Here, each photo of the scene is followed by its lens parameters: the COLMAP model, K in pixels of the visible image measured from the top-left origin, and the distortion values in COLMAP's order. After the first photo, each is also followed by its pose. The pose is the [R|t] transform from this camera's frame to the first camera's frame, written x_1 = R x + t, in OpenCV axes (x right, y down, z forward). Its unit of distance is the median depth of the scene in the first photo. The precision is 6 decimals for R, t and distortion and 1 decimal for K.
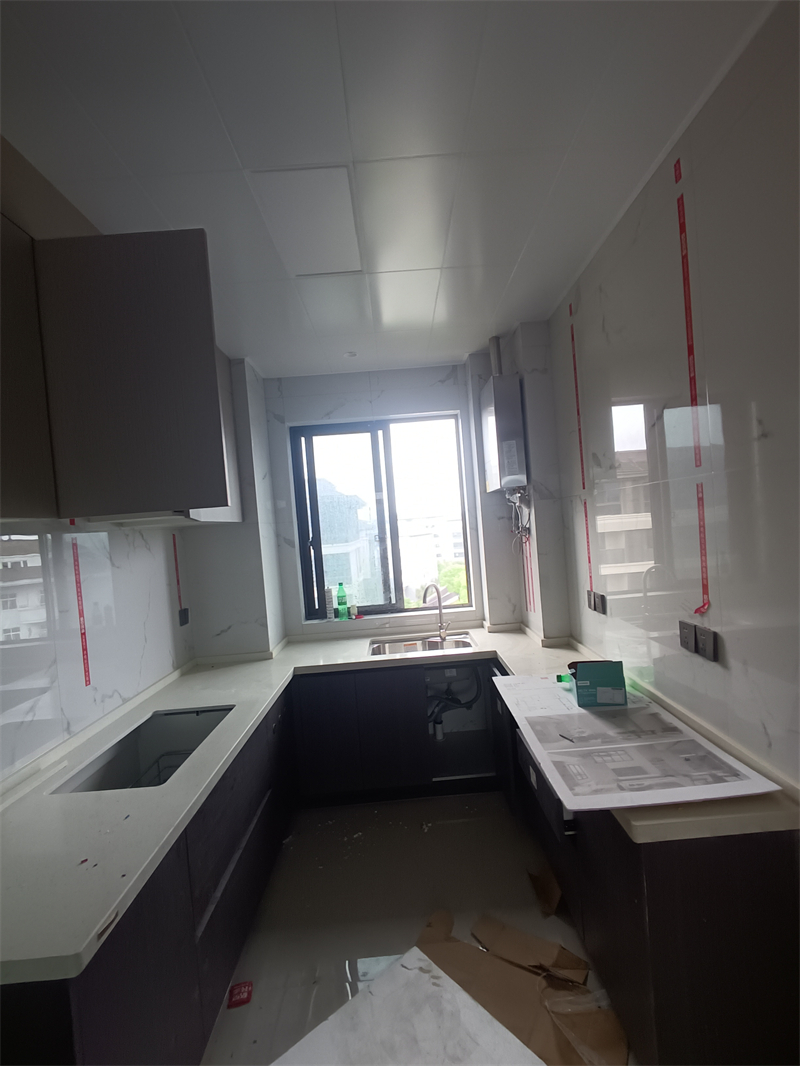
lens RADIAL K [[488.2, 0, 405.2], [0, 488.2, 538.4], [0, 0, 1]] dist [-0.005601, 0.001957]
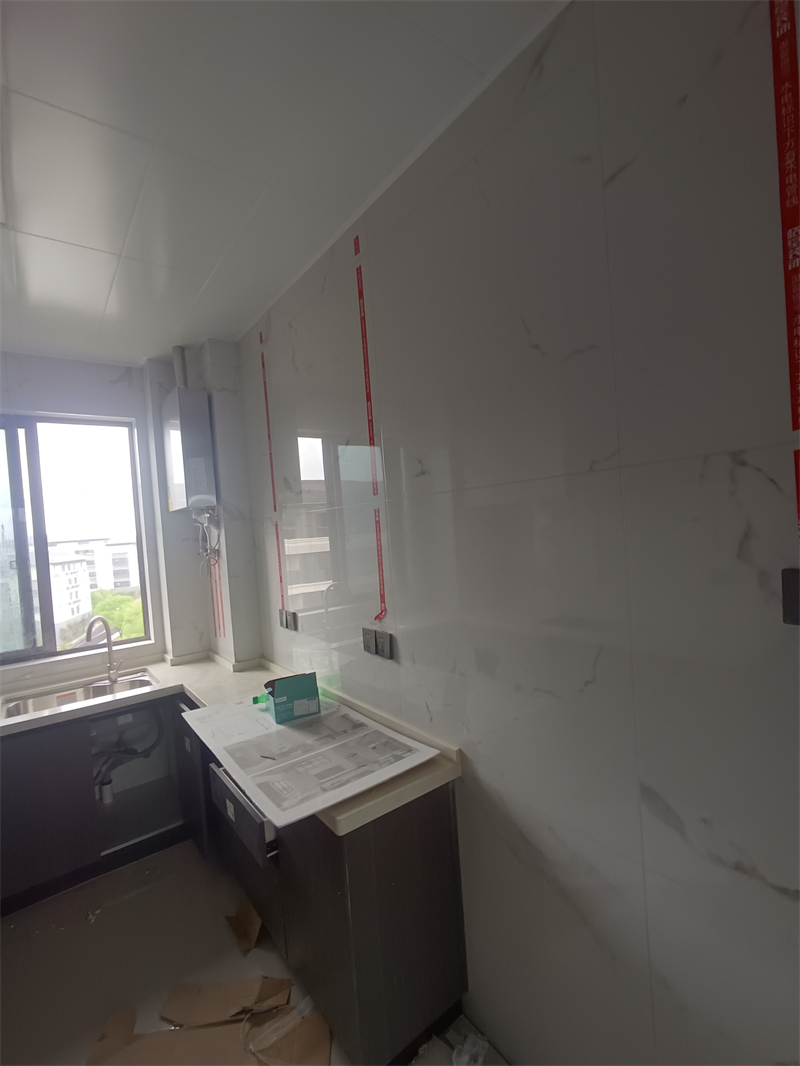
lens RADIAL K [[488.2, 0, 405.2], [0, 488.2, 538.4], [0, 0, 1]] dist [-0.005601, 0.001957]
pose [[0.803900, 0.007321, 0.594720, -0.028282], [0.022020, 0.998872, -0.042062, 0.006100], [-0.594357, 0.046909, 0.802832, 0.006489]]
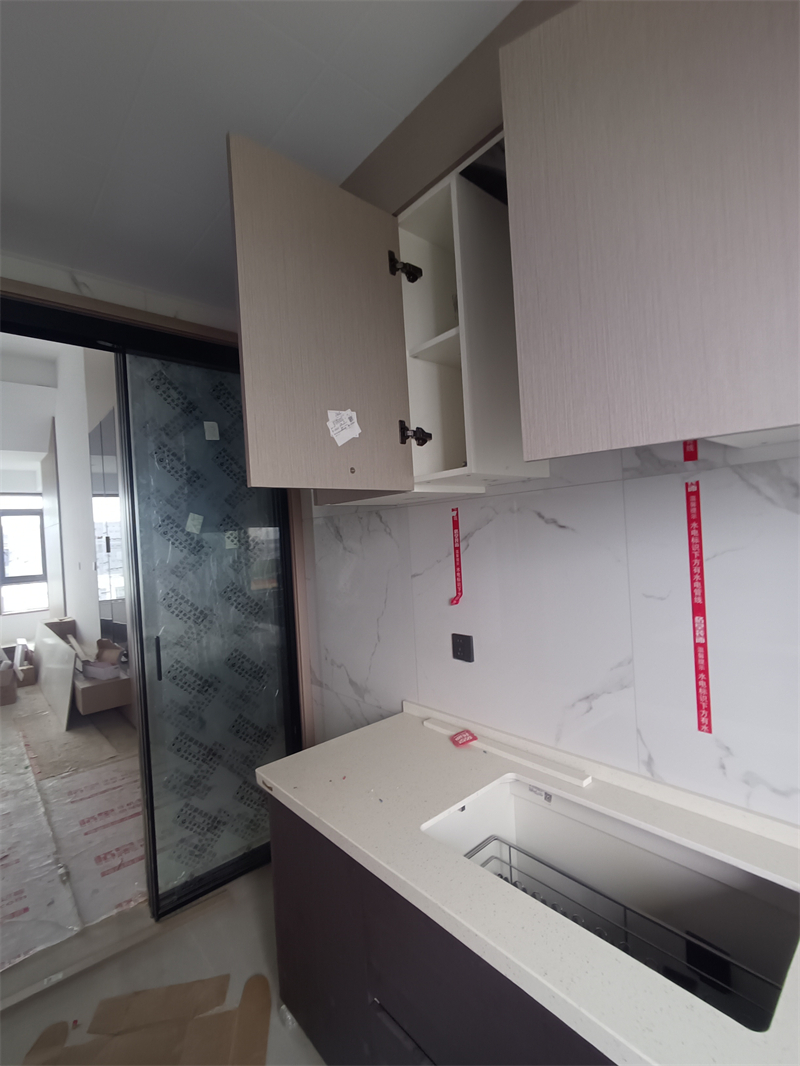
lens RADIAL K [[489.2, 0, 405.4], [0, 489.2, 537.9], [0, 0, 1]] dist [-0.014684, 0.006348]
pose [[-0.742514, 0.126495, -0.657778, -0.019258], [0.099949, 0.991936, 0.077930, -0.011636], [0.662331, -0.007880, -0.749170, 1.000376]]
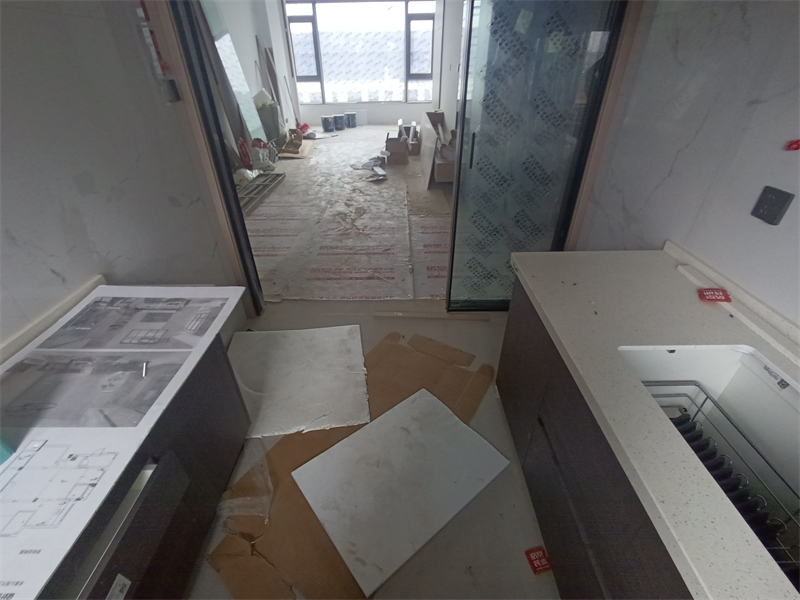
lens RADIAL K [[366.4, 0, 396.1], [0, 366.4, 304.6], [0, 0, 1]] dist [-0.005601, 0.001957]
pose [[-0.995154, 0.071921, 0.067054, -0.090786], [0.097440, 0.812840, 0.574279, 0.008475], [-0.013201, 0.578029, -0.815909, 0.961691]]
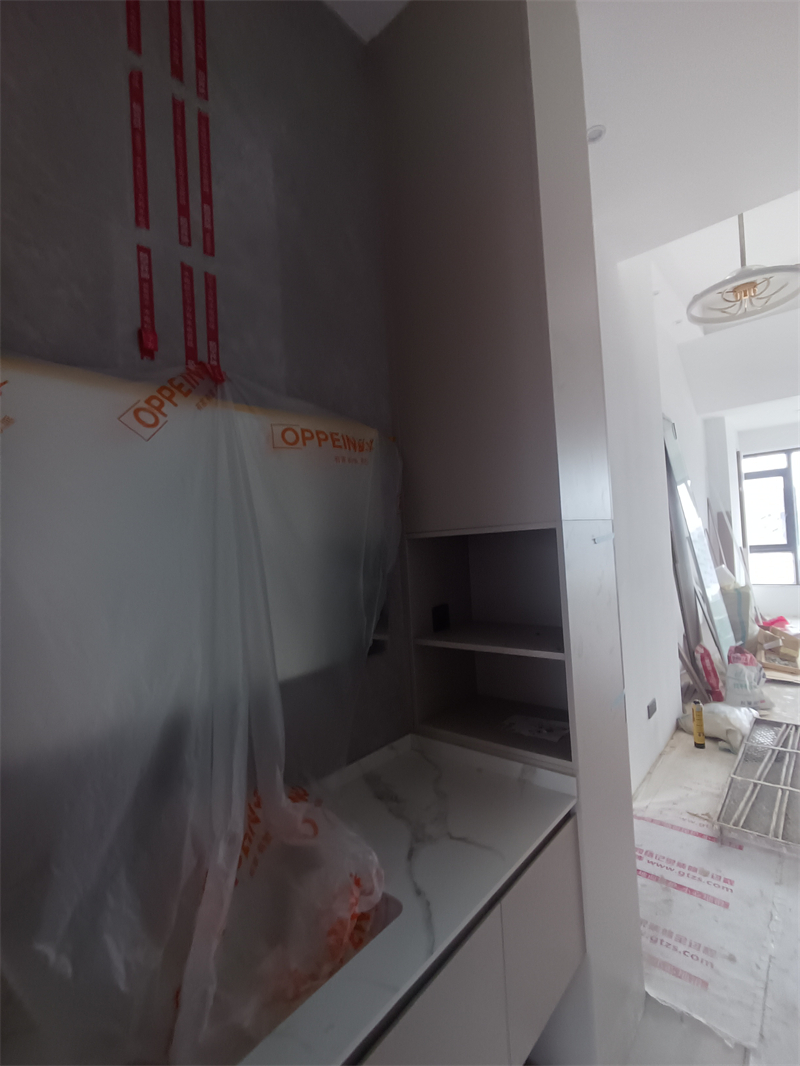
lens RADIAL K [[488.2, 0, 405.2], [0, 488.2, 538.4], [0, 0, 1]] dist [-0.005601, 0.001957]
pose [[-0.736001, 0.135184, 0.663346, 0.622041], [0.139112, 0.989150, -0.047231, -0.065308], [-0.662533, 0.057518, -0.746821, 0.421333]]
